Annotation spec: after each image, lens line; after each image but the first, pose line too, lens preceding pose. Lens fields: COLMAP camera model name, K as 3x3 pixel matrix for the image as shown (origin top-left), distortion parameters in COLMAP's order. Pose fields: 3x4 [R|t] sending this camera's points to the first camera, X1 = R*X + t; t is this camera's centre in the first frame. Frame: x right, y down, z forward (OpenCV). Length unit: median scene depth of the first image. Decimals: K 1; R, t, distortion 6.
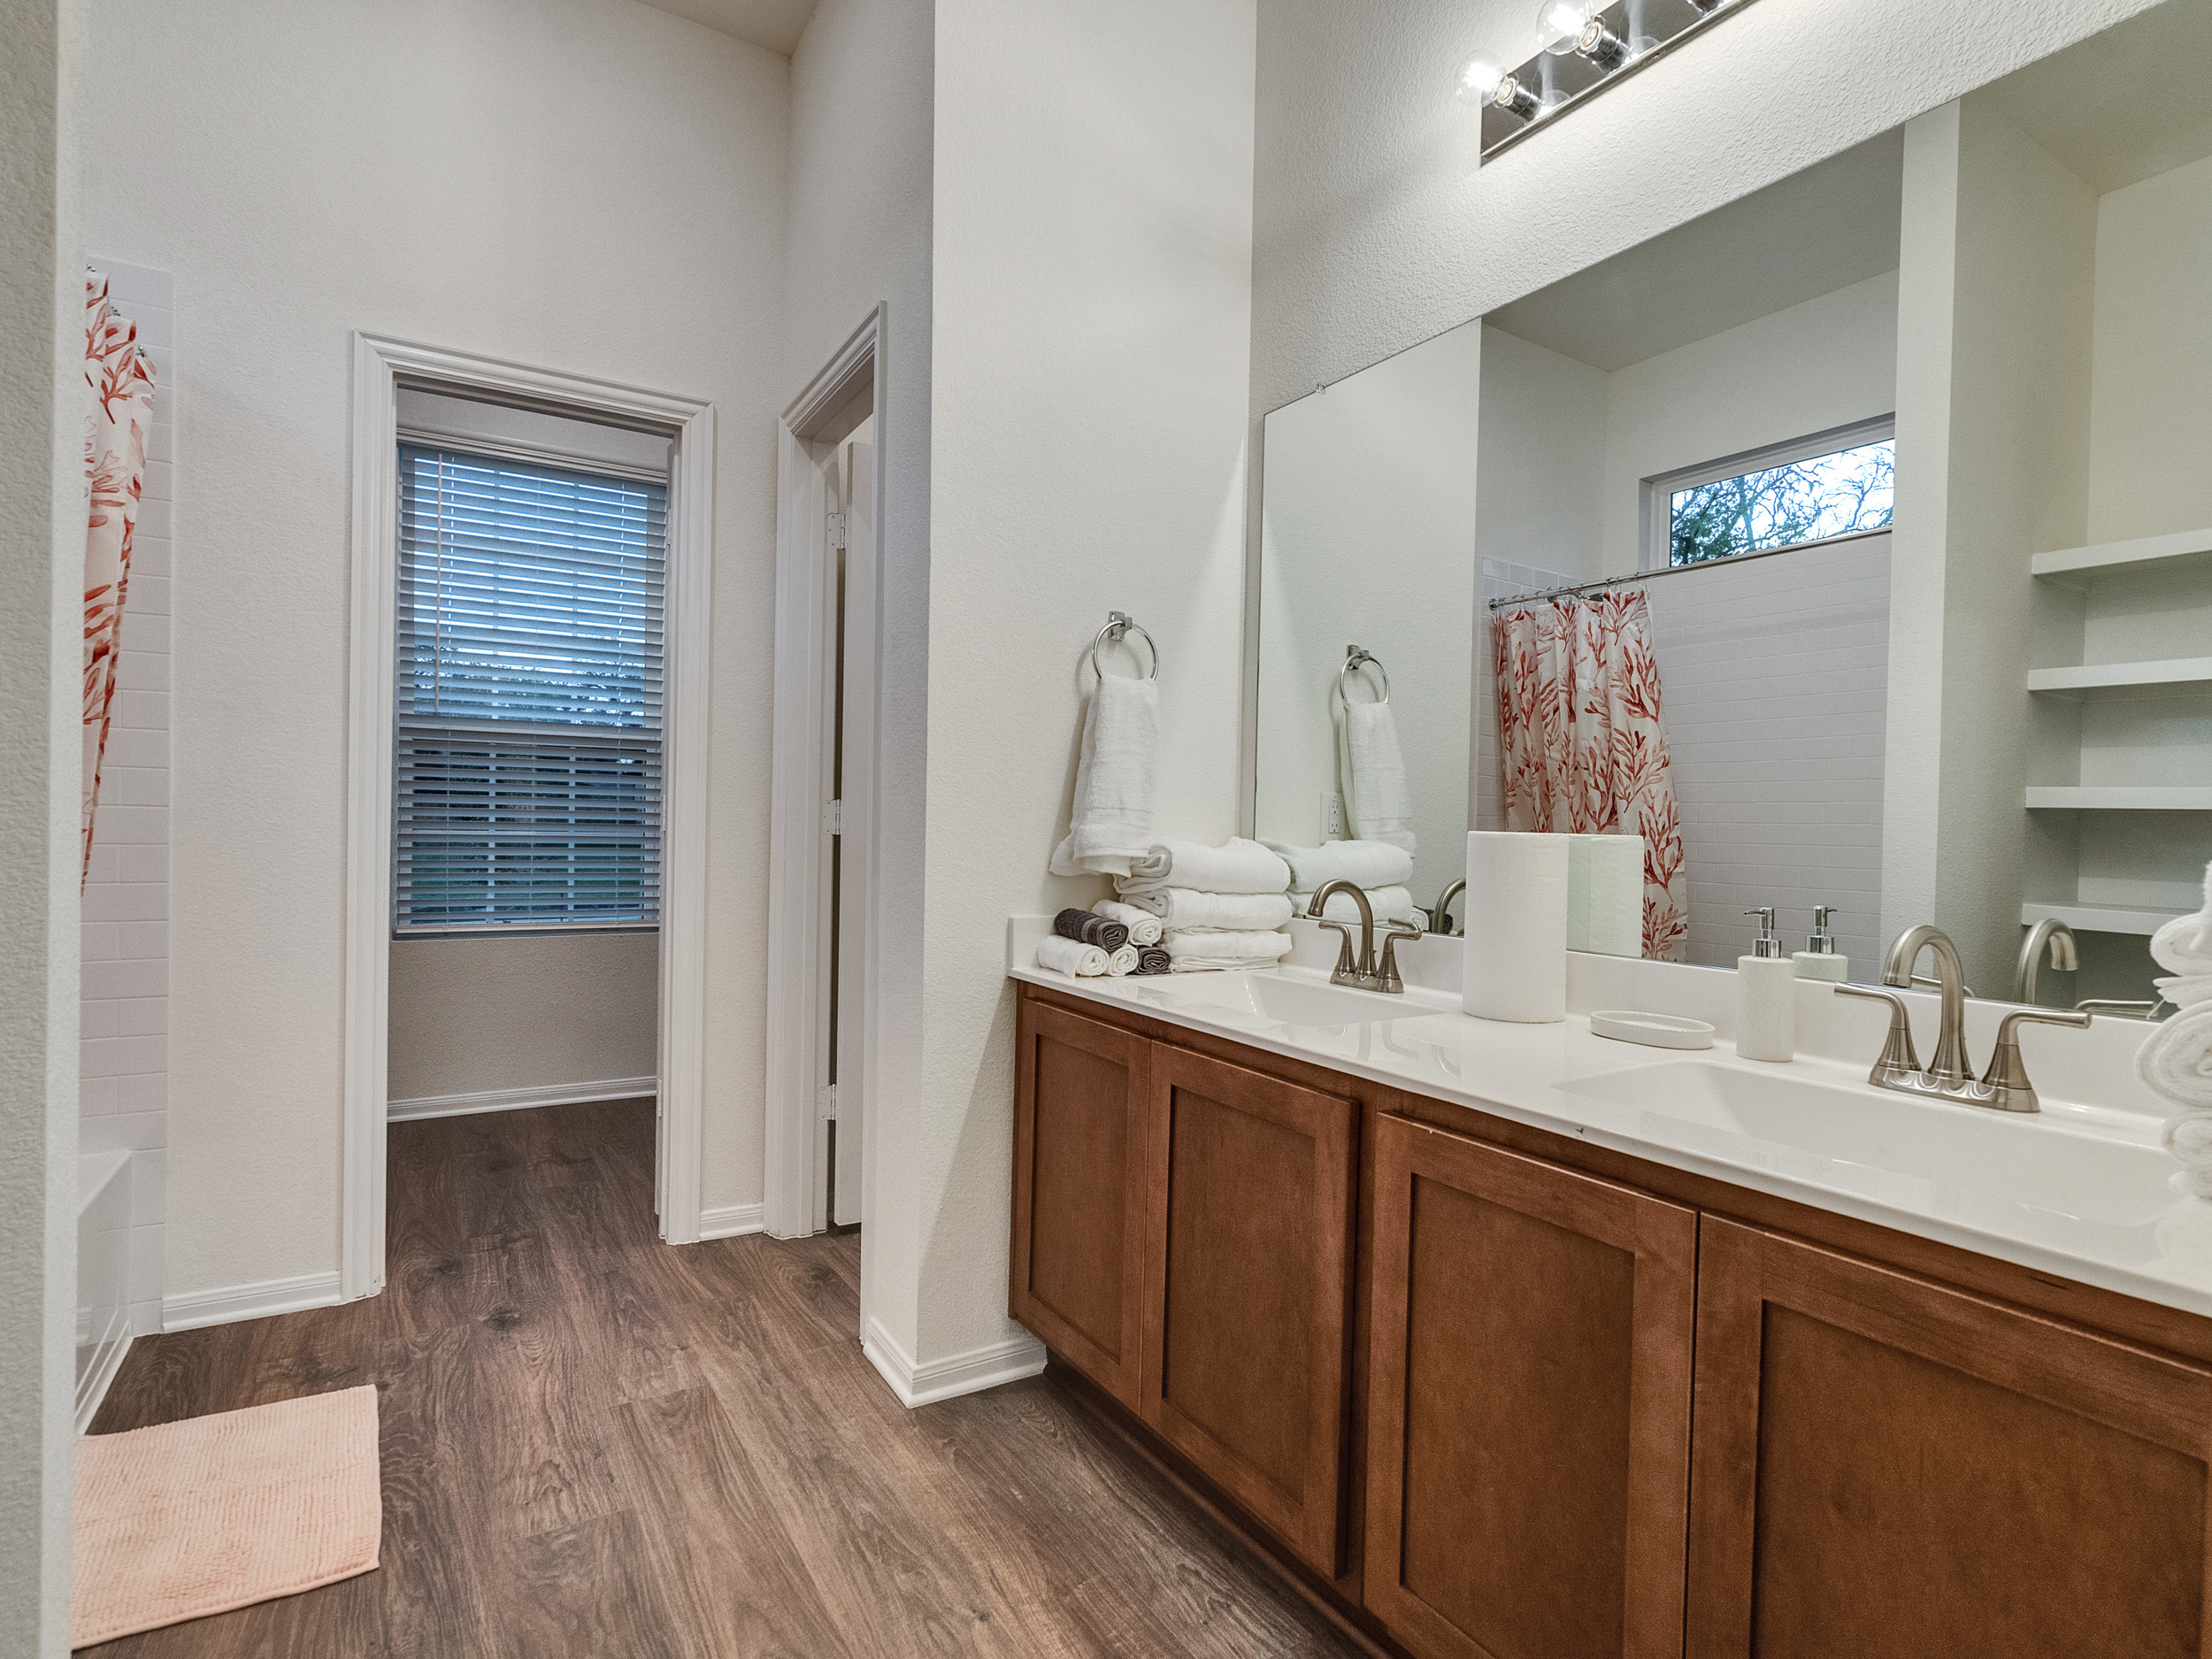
lens RADIAL K [[1120.7, 0, 1104.7], [0, 1120.7, 830.9], [0, 0, 1]] dist [-0.001767, 0.000082]
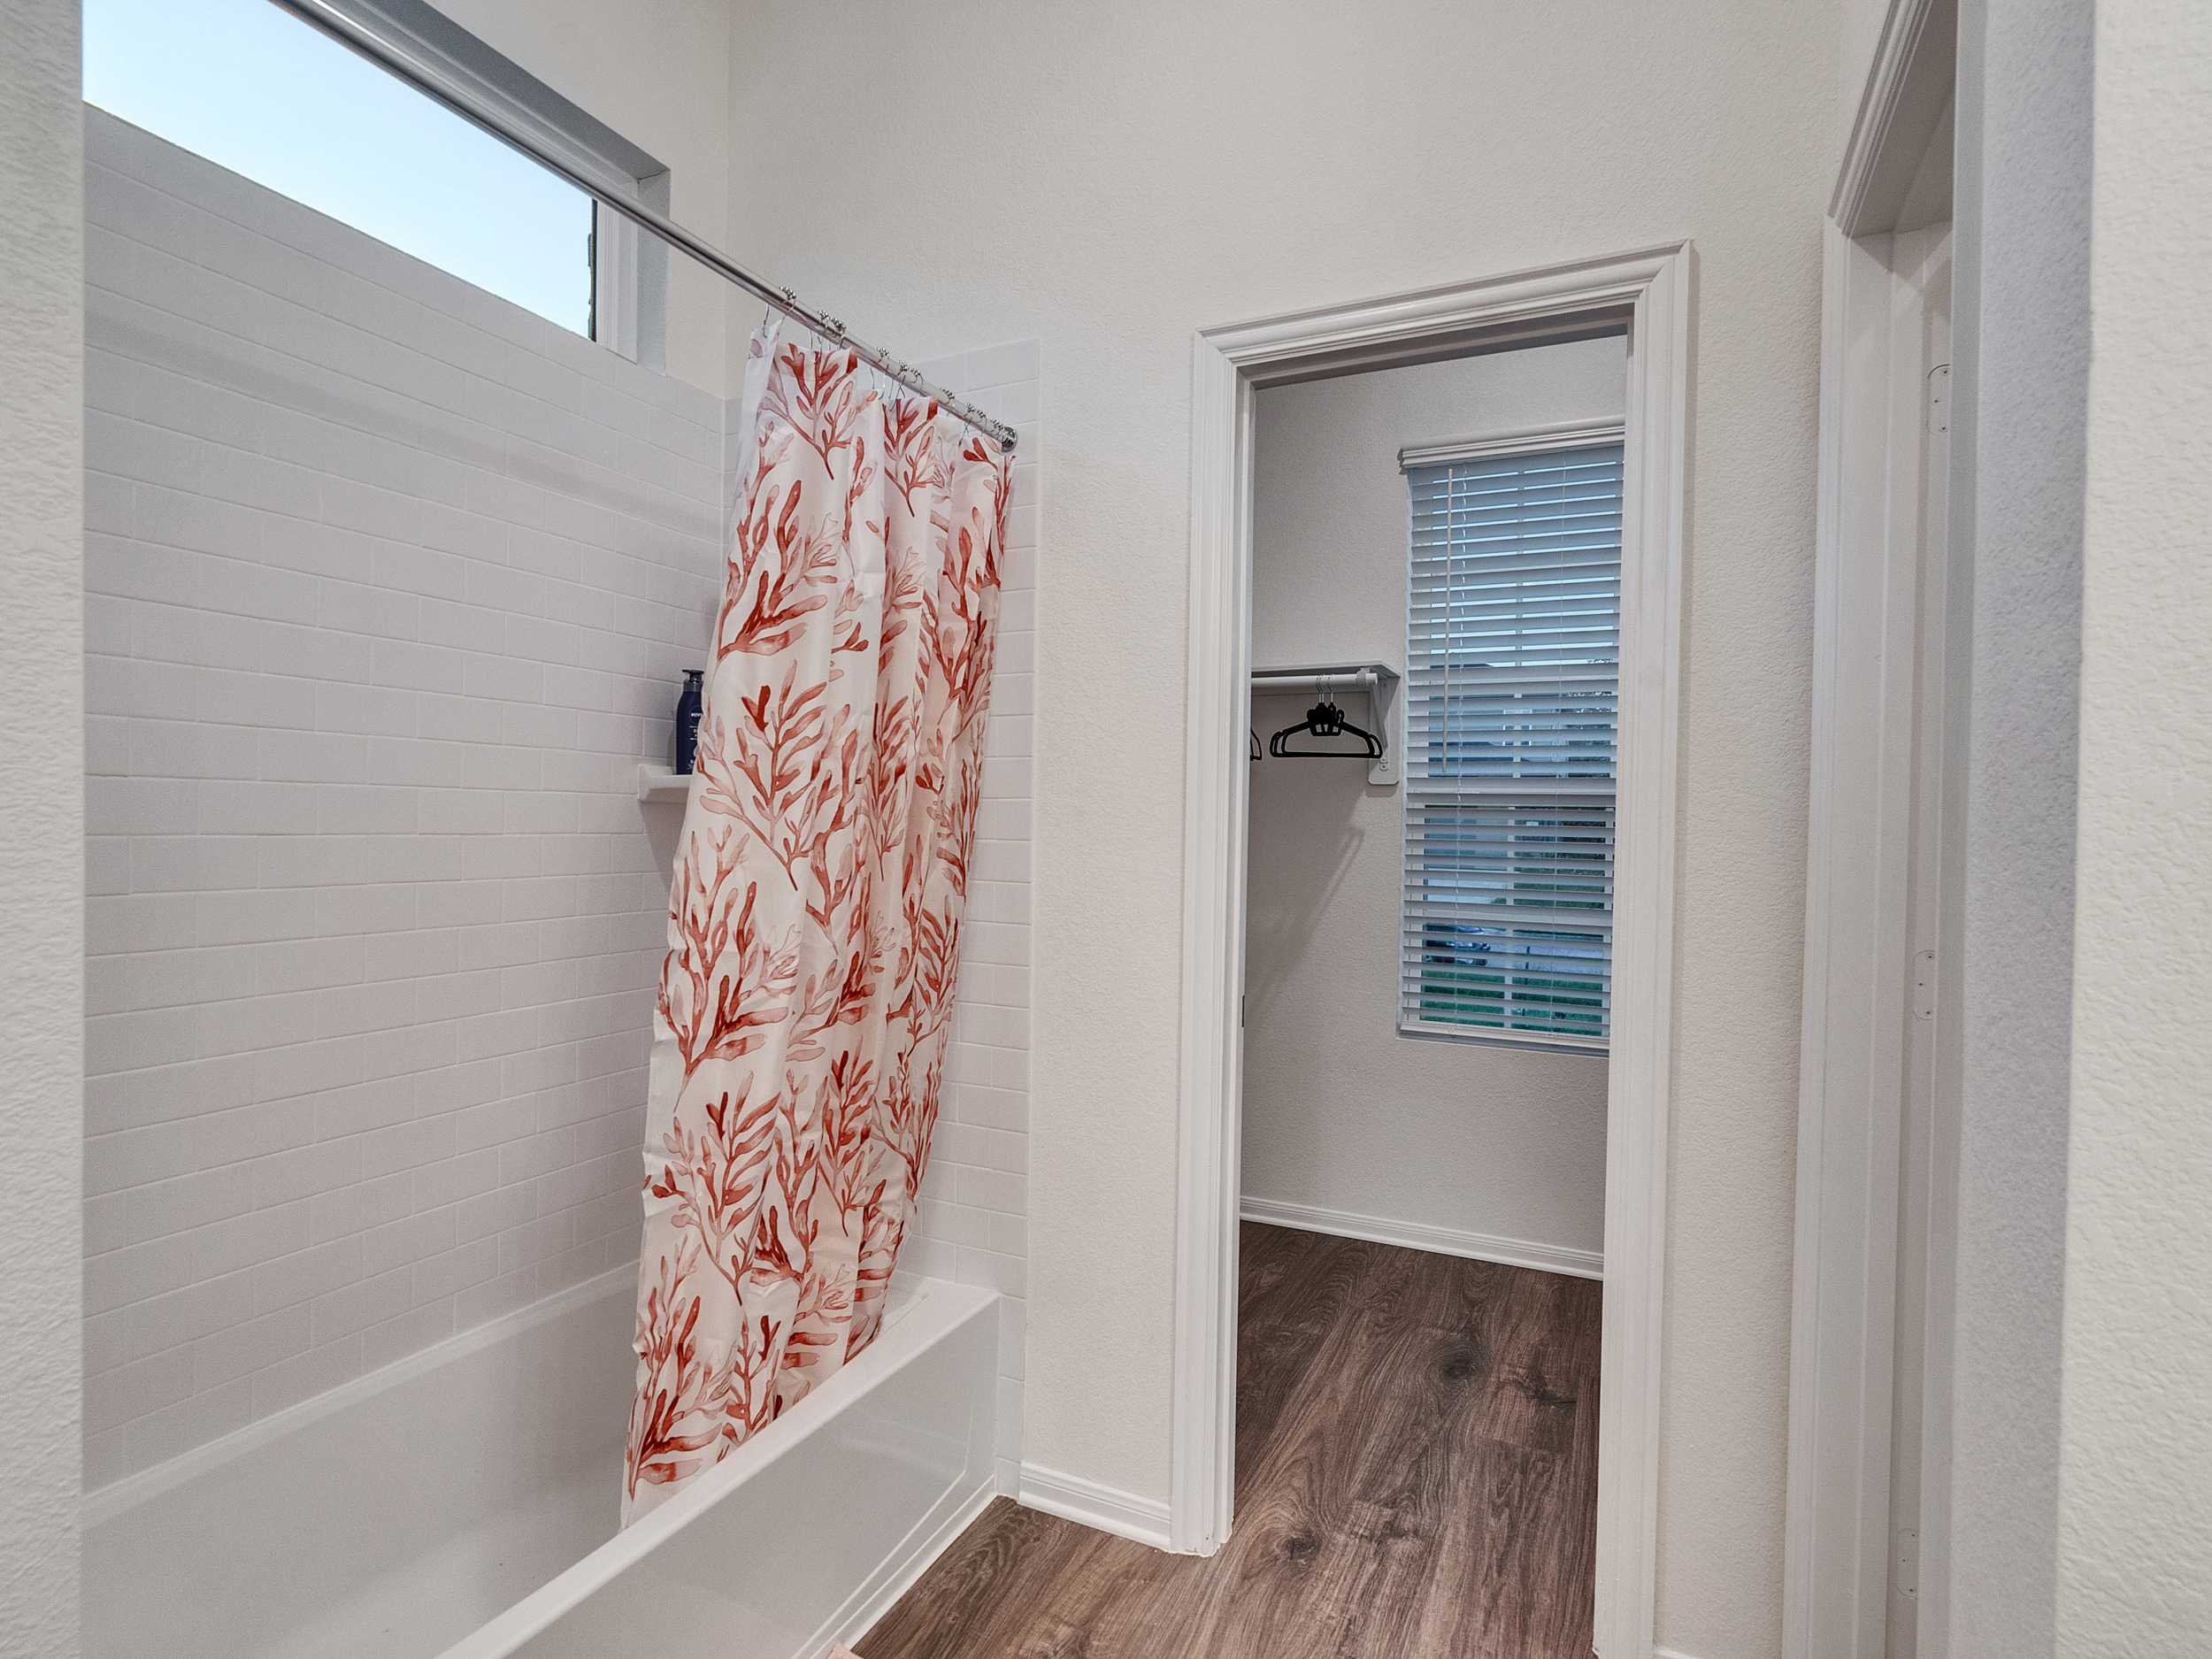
lens RADIAL K [[1120.7, 0, 1103.5], [0, 1120.7, 831.9], [0, 0, 1]] dist [-0.001767, 0.000082]
pose [[0.542821, 0.004295, -0.839838, -0.033728], [-0.016181, 0.999855, -0.005345, -0.078161], [0.839693, 0.016490, 0.542812, 0.465219]]
